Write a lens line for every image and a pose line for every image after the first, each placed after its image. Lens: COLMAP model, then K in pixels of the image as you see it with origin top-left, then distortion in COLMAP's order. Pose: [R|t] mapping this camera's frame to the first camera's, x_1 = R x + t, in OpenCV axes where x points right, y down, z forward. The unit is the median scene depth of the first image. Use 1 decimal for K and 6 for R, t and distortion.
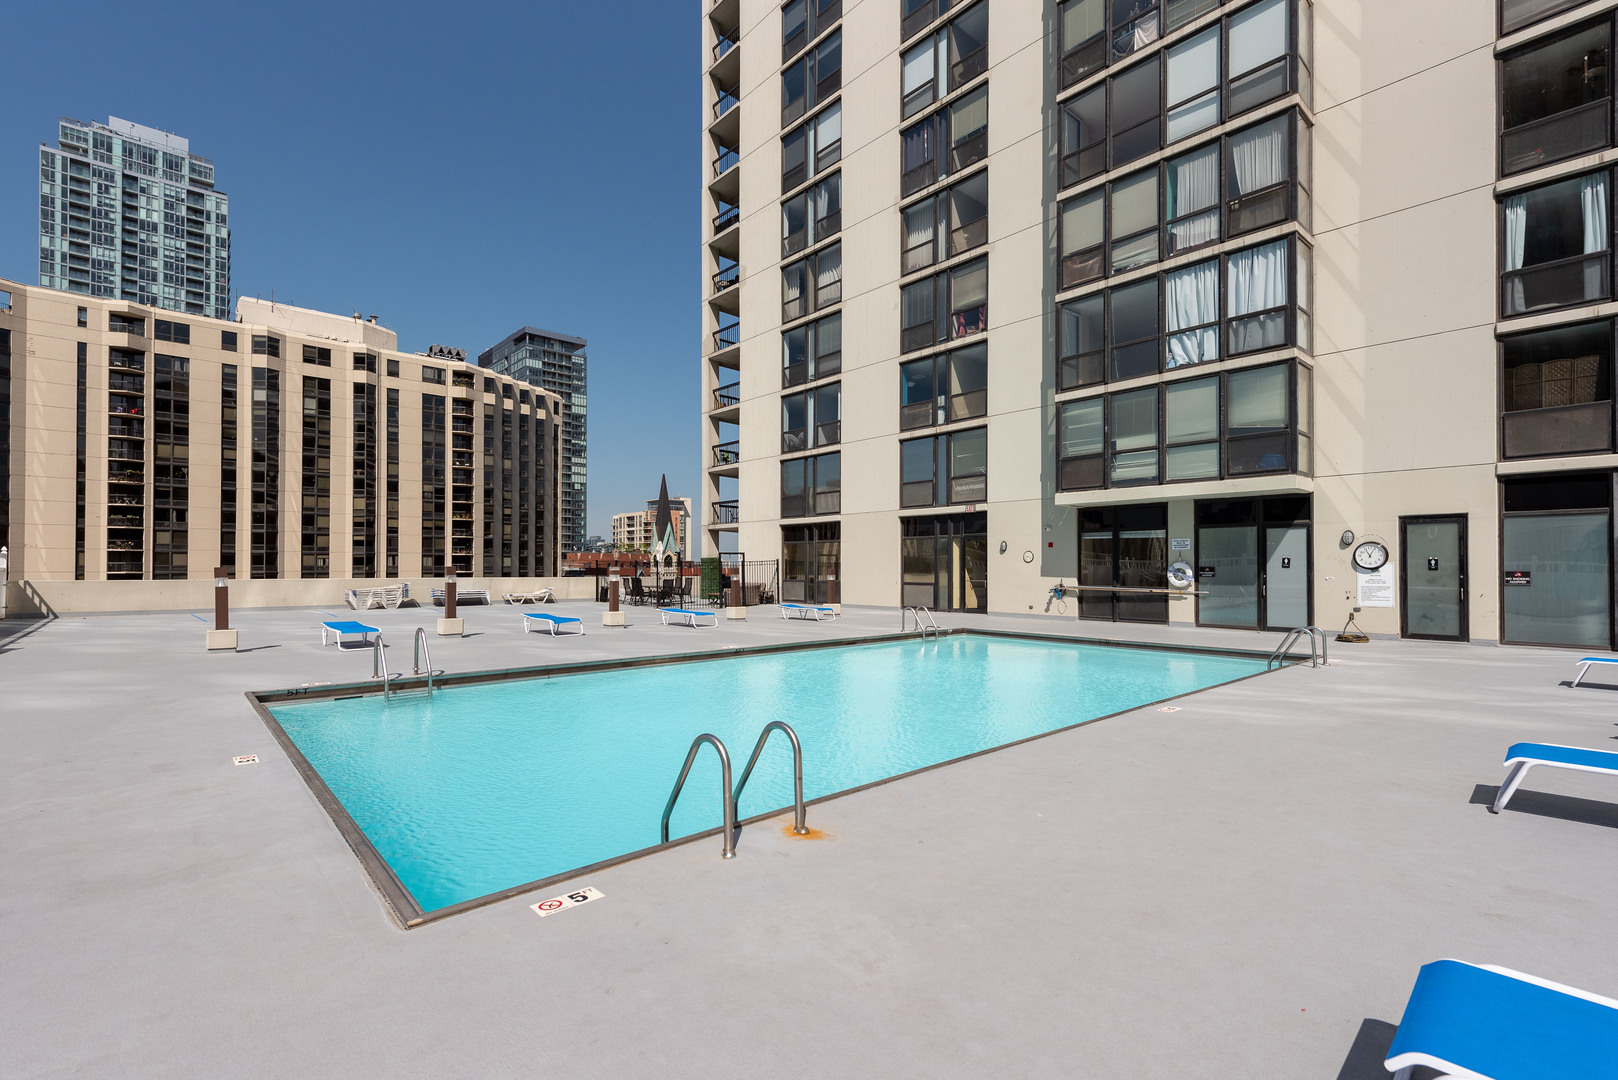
lens RADIAL K [[722.6, 0, 807.8], [0, 722.6, 567.6], [0, 0, 1]] dist [0.002267, 0.000037]
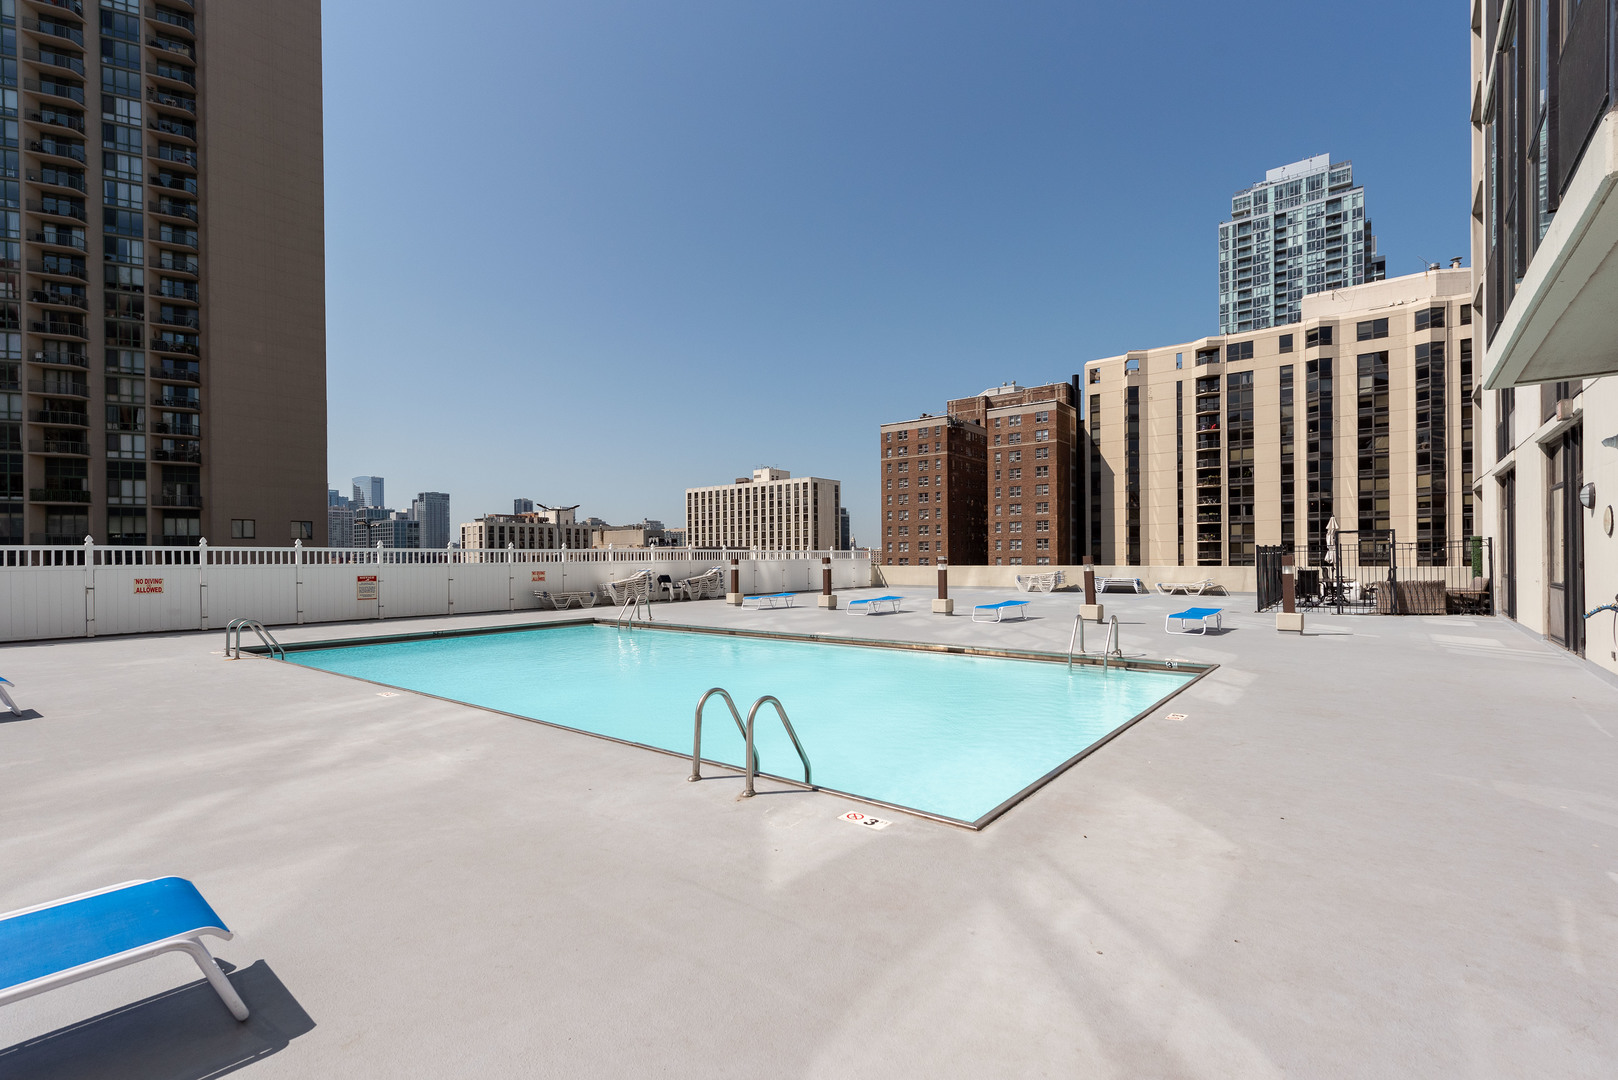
lens RADIAL K [[757.1, 0, 849.6], [0, 757.1, 566.1], [0, 0, 1]] dist [0.002514, 0.000464]
pose [[0.161510, 0.006738, -0.986848, 0.190679], [0.009755, 0.999917, 0.008424, 0.000625], [0.986823, -0.010988, 0.161431, 0.164132]]
